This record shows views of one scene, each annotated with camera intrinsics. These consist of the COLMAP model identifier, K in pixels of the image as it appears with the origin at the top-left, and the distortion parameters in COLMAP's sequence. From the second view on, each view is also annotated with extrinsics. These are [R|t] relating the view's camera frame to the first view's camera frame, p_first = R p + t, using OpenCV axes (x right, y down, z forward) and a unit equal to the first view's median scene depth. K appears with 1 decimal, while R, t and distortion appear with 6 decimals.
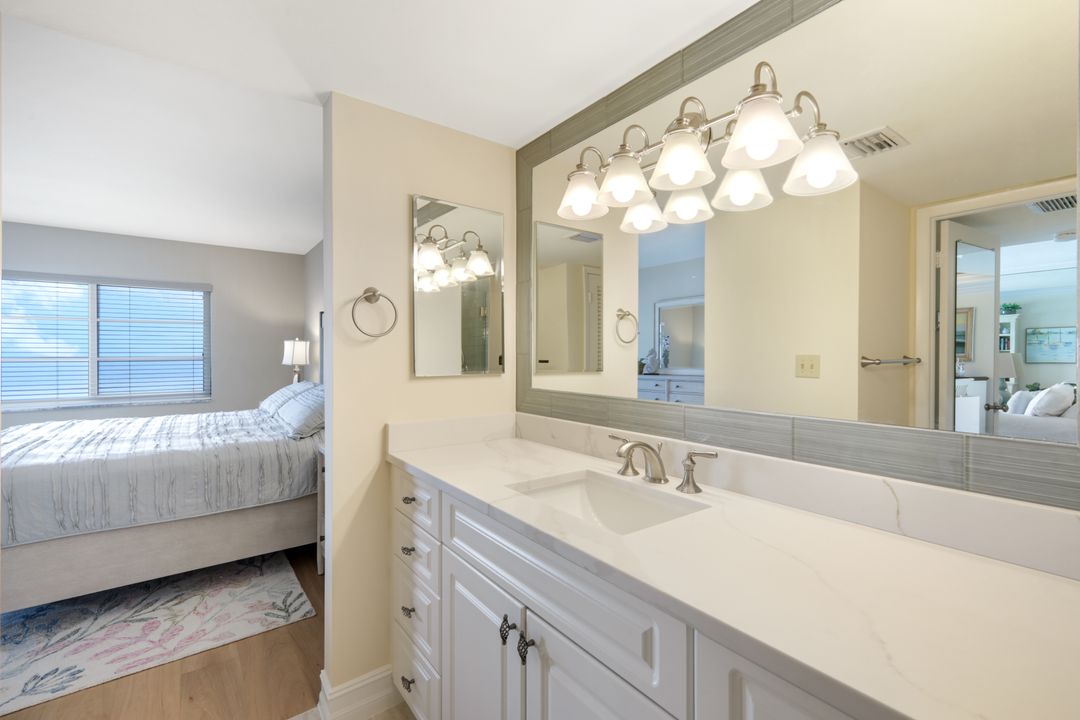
lens RADIAL K [[468.1, 0, 538.1], [0, 468.1, 351.7], [0, 0, 1]] dist [0.000171, -0.001064]
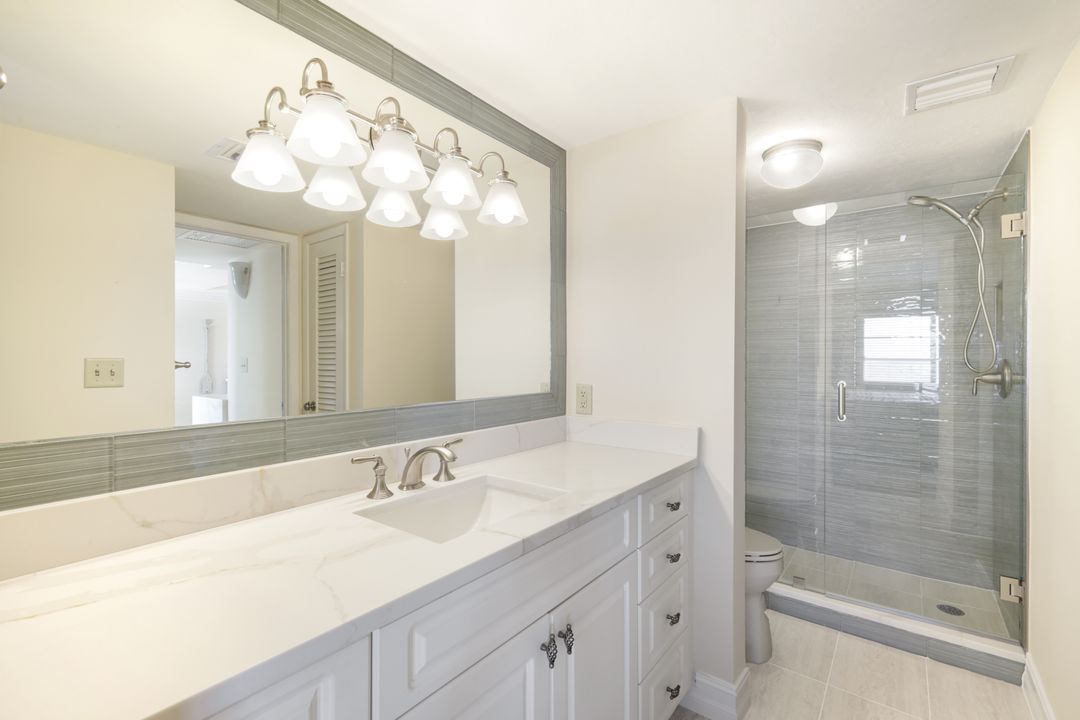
lens RADIAL K [[468.1, 0, 538.3], [0, 468.1, 363.6], [0, 0, 1]] dist [0.000171, -0.001064]
pose [[-0.257994, -0.015592, 0.966021, -0.755255], [-0.002703, 0.999878, 0.015416, 0.003248], [-0.966143, 0.001366, -0.258005, 0.995872]]
